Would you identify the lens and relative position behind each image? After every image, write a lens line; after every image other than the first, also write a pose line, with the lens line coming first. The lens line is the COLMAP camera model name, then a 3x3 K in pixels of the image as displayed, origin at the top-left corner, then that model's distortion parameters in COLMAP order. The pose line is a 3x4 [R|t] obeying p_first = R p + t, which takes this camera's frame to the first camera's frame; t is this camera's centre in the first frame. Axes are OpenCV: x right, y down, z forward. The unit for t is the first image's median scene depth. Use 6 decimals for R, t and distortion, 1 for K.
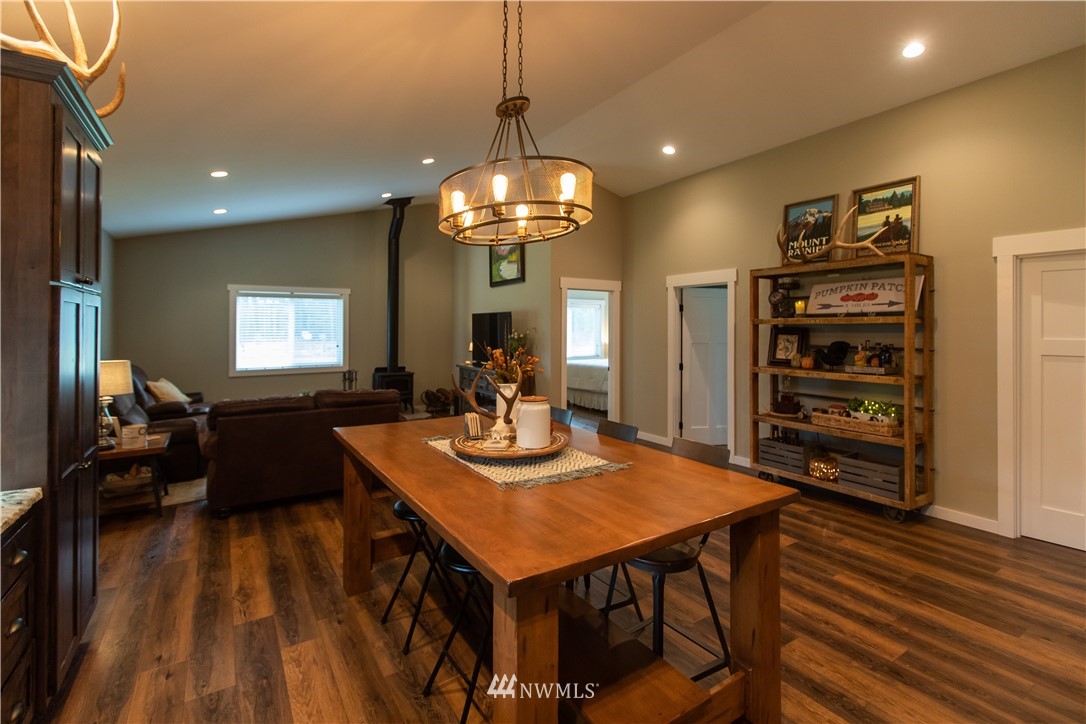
lens RADIAL K [[501.0, 0, 551.6], [0, 501.0, 325.1], [0, 0, 1]] dist [0.002898, -0.000806]
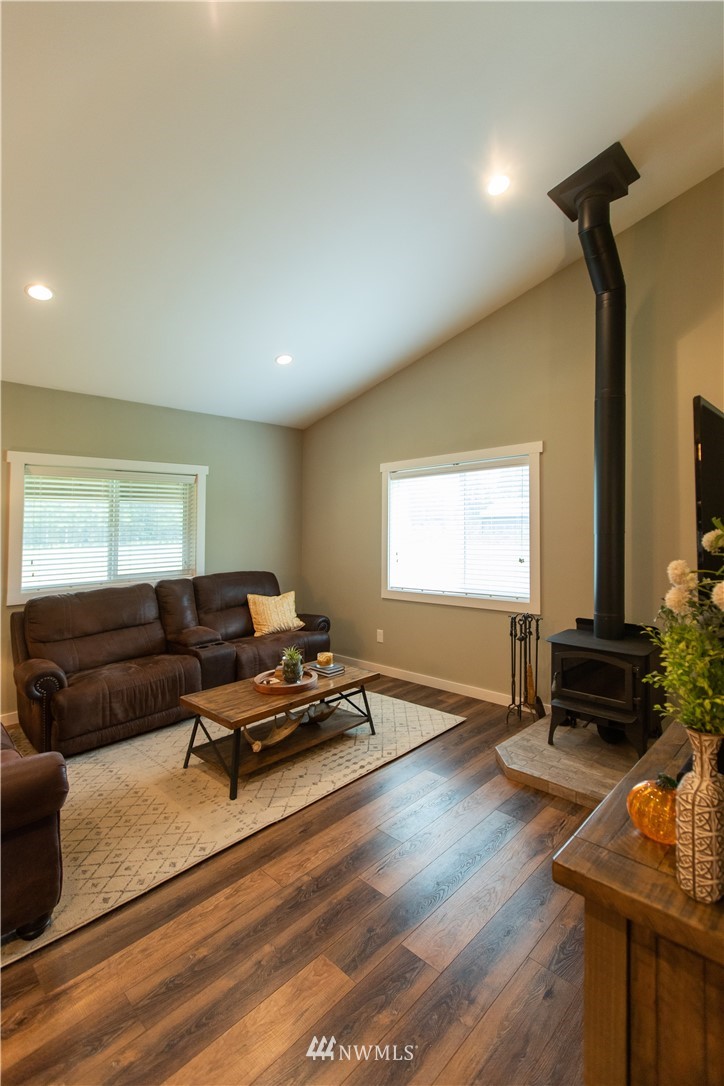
lens RADIAL K [[496.7, 0, 363.7], [0, 496.7, 520.3], [0, 0, 1]] dist [0.000507, -0.000142]
pose [[0.224290, -0.022409, -0.974265, 0.025433], [0.022071, 0.999596, -0.017910, 0.012701], [0.974272, -0.017486, 0.224694, 1.202619]]
